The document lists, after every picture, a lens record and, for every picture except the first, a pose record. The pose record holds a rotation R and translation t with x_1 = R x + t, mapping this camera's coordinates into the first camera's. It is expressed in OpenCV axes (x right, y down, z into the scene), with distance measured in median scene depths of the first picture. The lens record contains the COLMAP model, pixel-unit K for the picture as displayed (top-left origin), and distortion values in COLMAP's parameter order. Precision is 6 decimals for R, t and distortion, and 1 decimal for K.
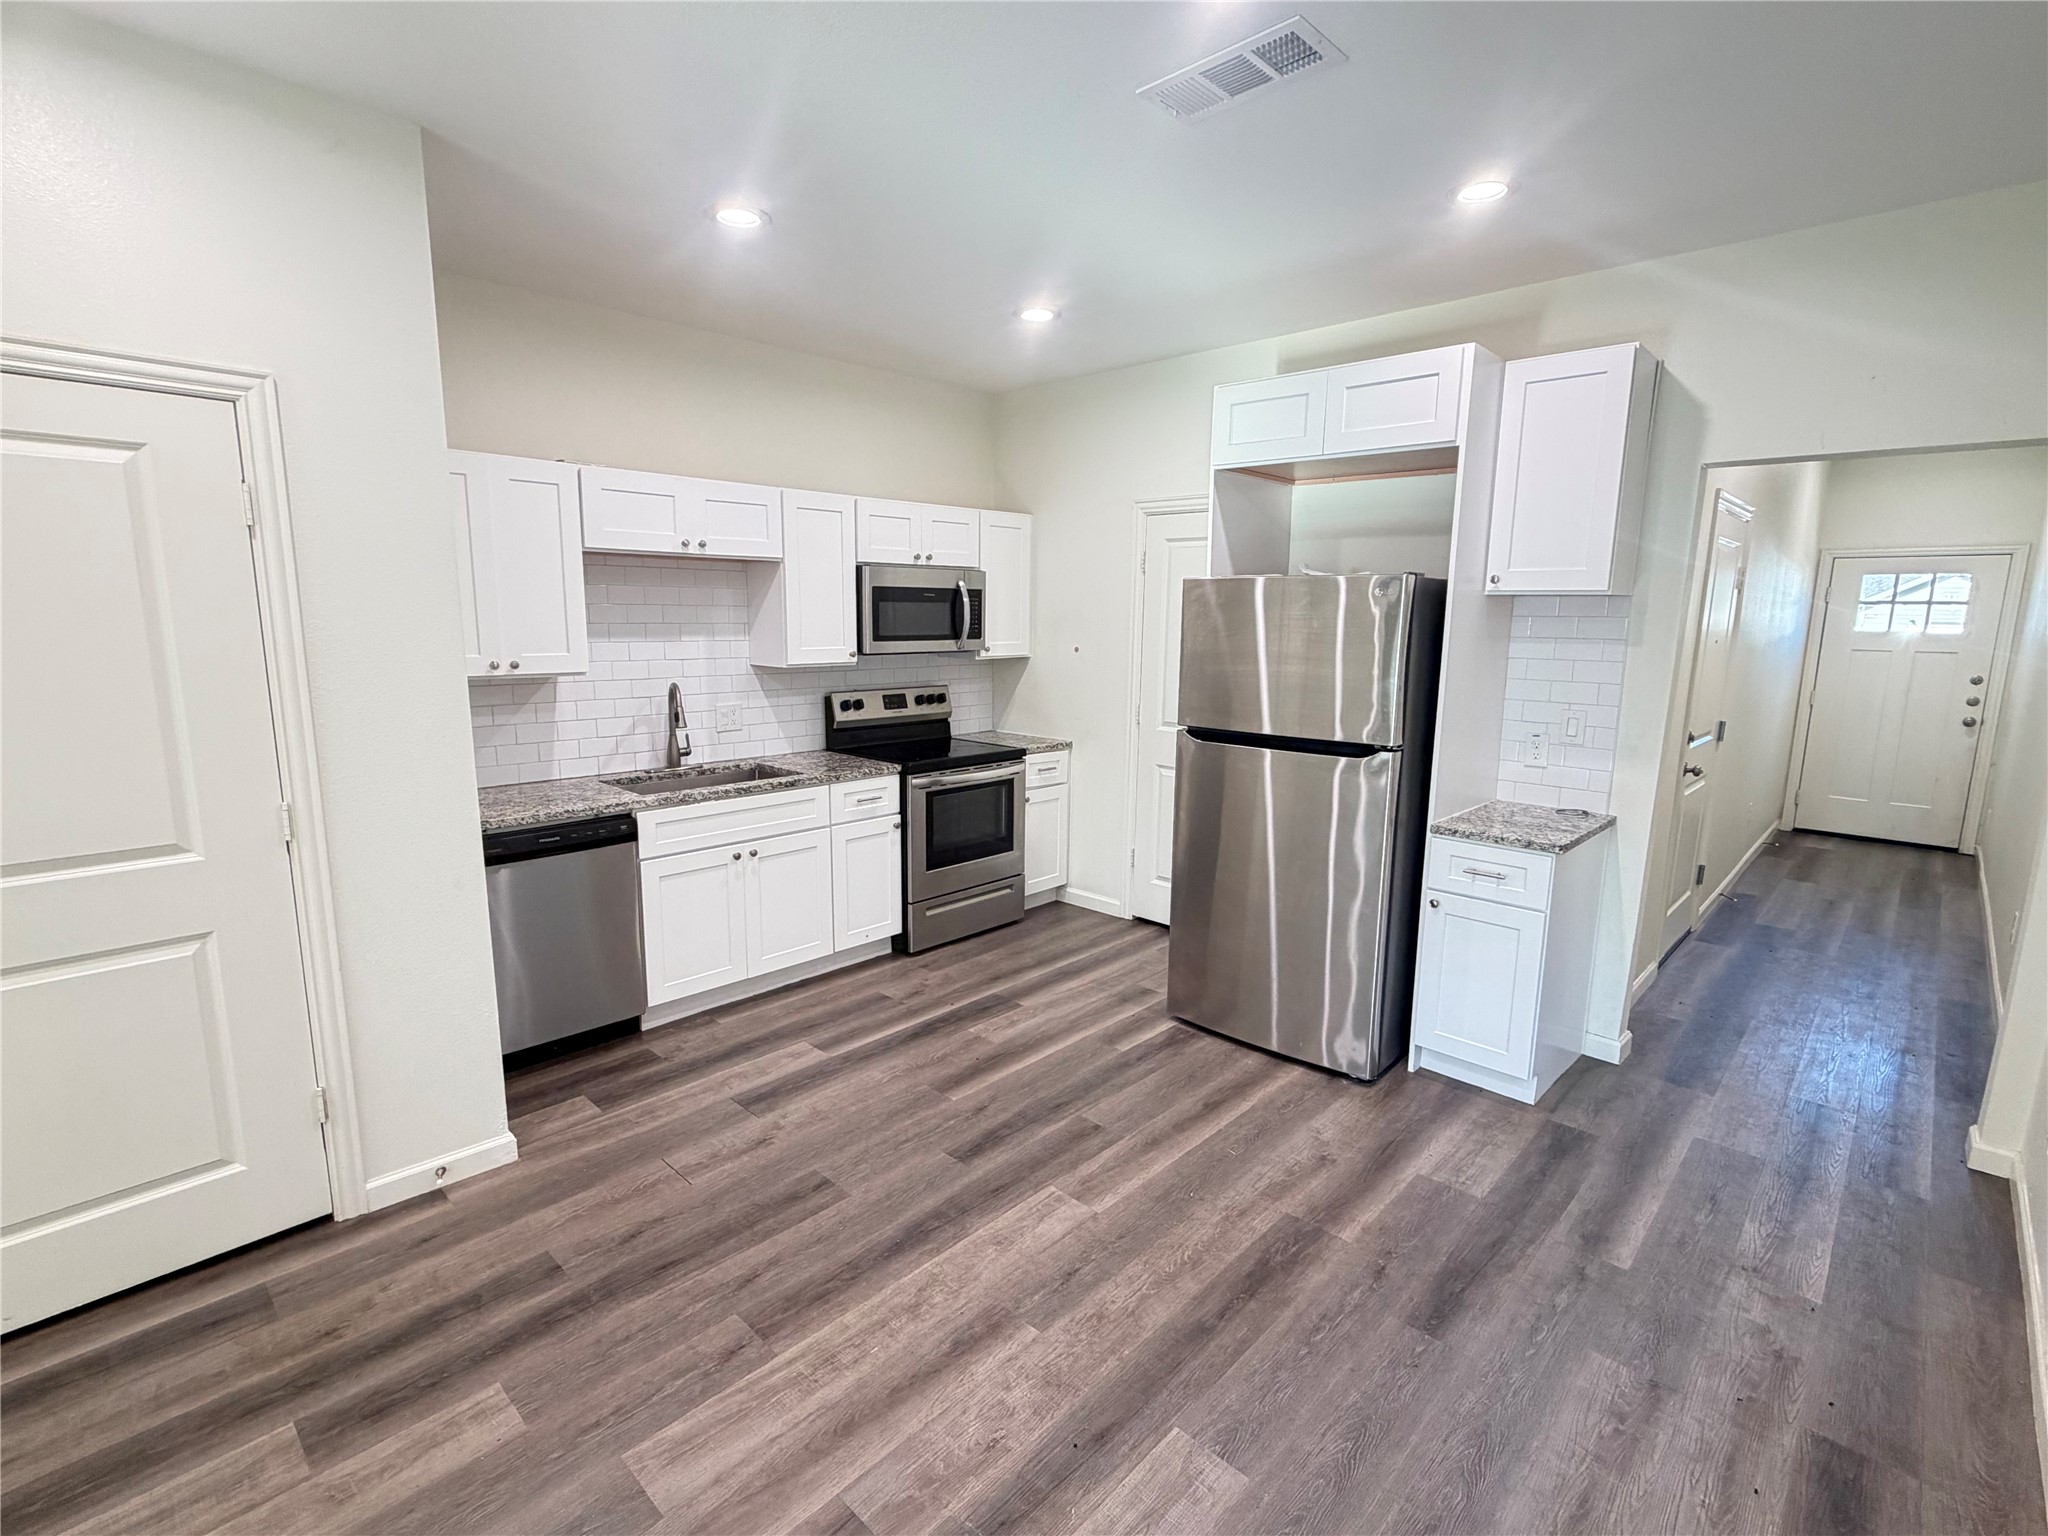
lens RADIAL K [[943.3, 0, 1024.0], [0, 943.3, 768.0], [0, 0, 1]] dist [-0.000201, -0.000300]
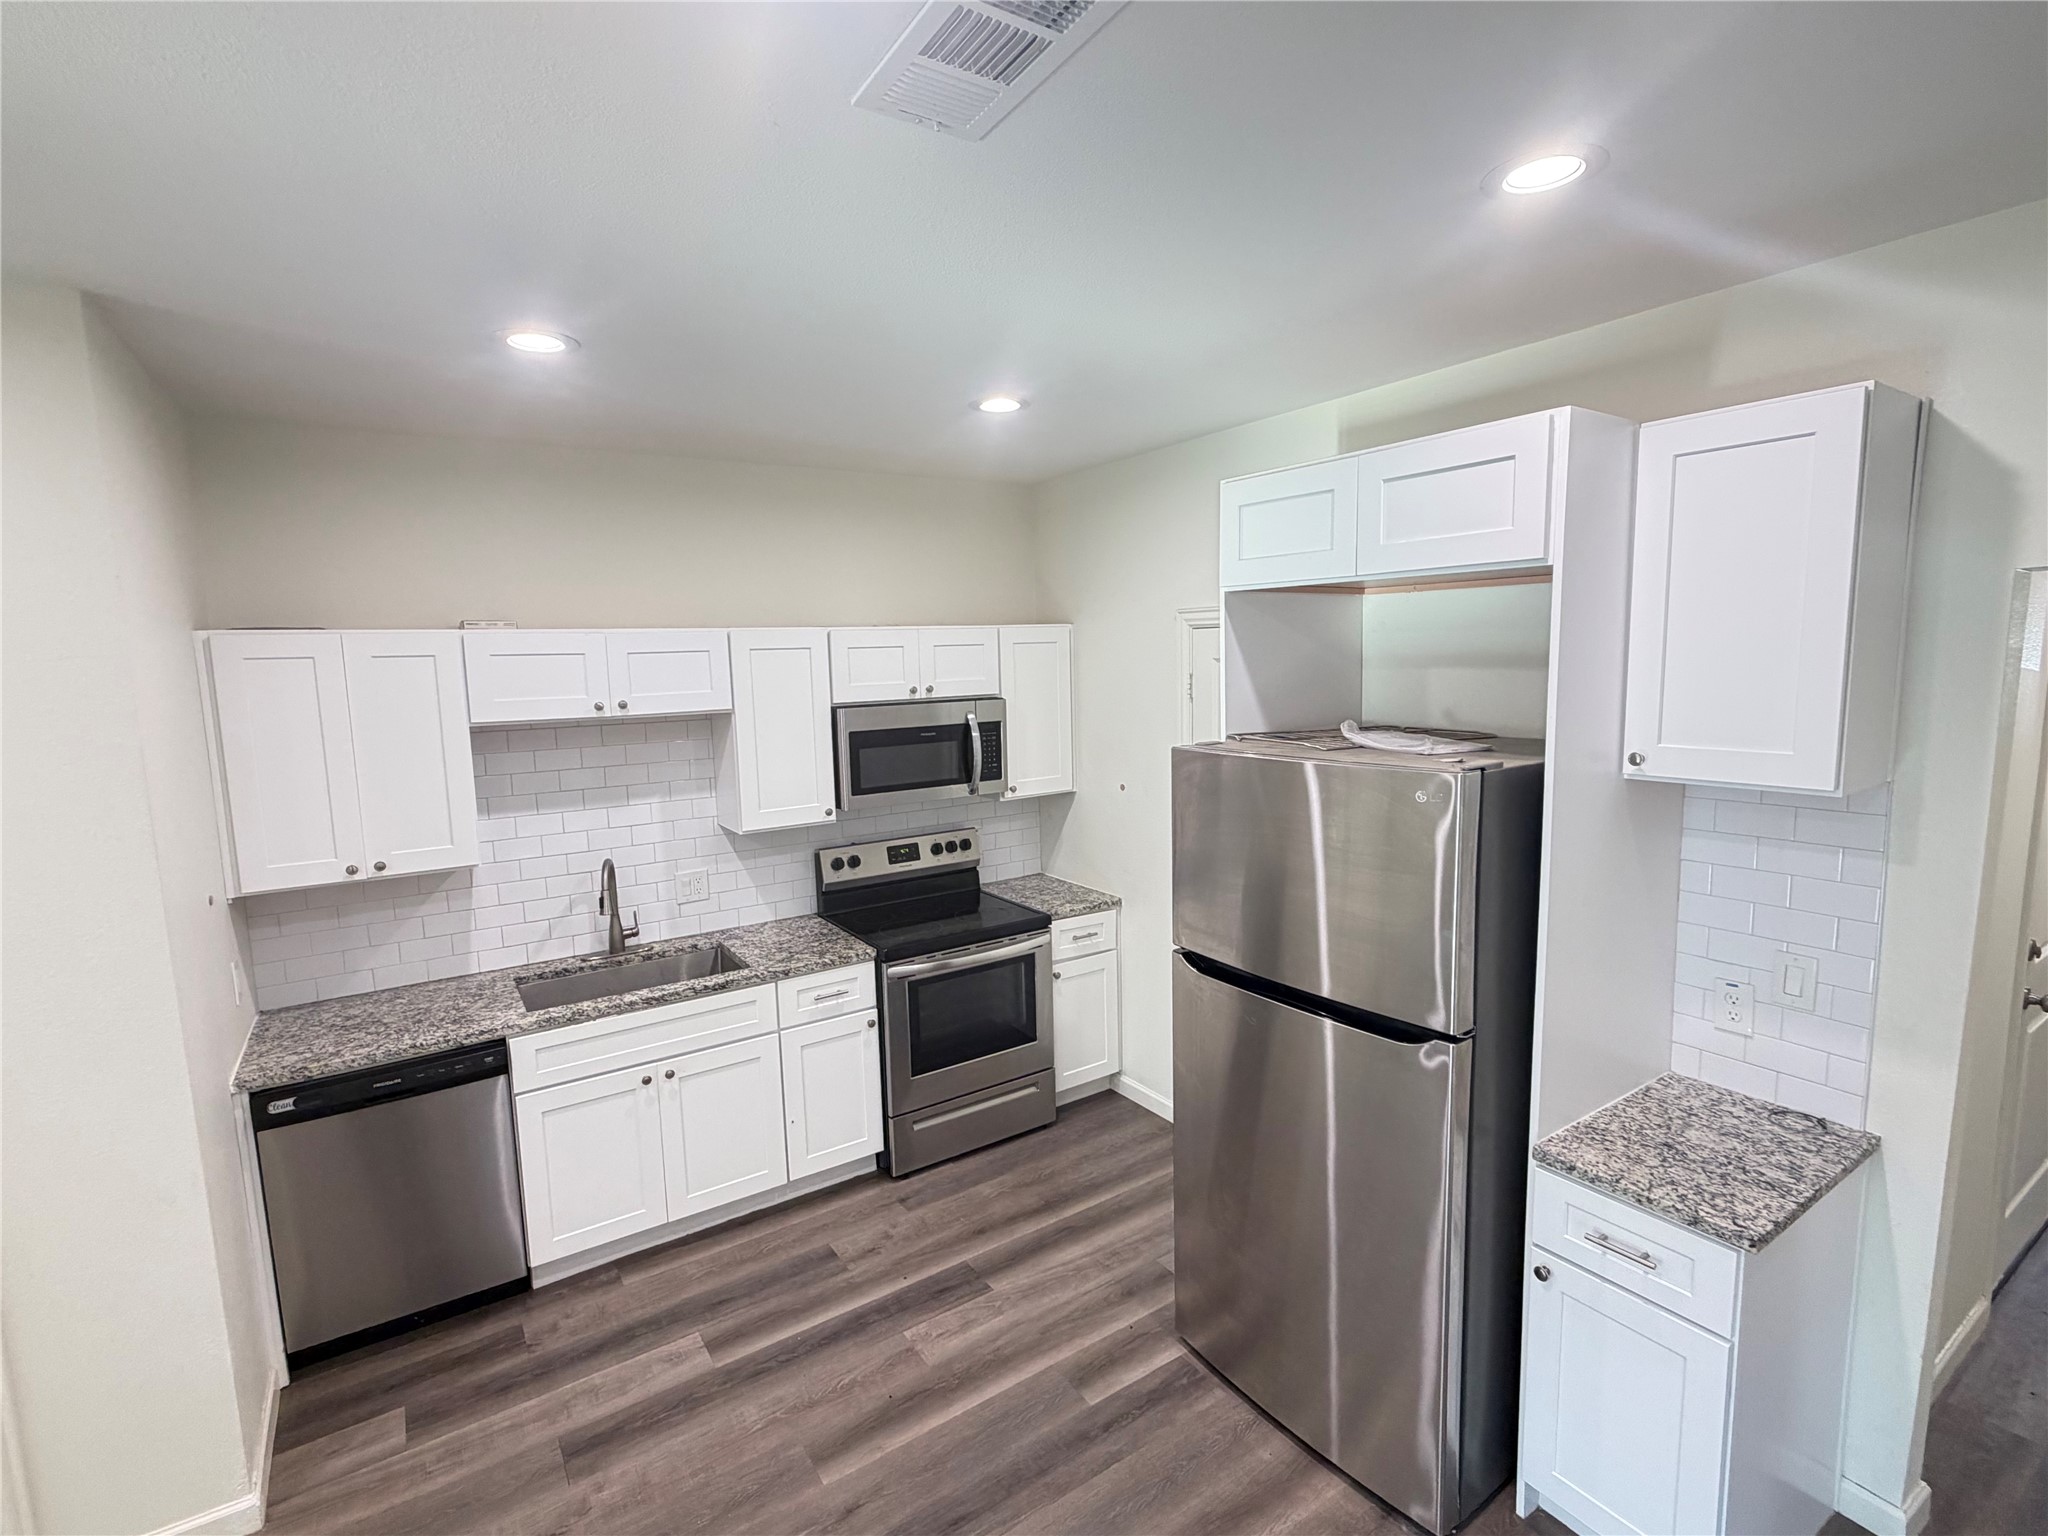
lens RADIAL K [[943.3, 0, 1024.0], [0, 943.3, 768.0], [0, 0, 1]] dist [-0.000201, -0.000300]
pose [[0.975578, -0.009901, -0.219428, 0.191217], [0.000151, 0.999014, -0.044406, -0.134266], [0.219652, 0.043288, 0.974617, 0.234781]]
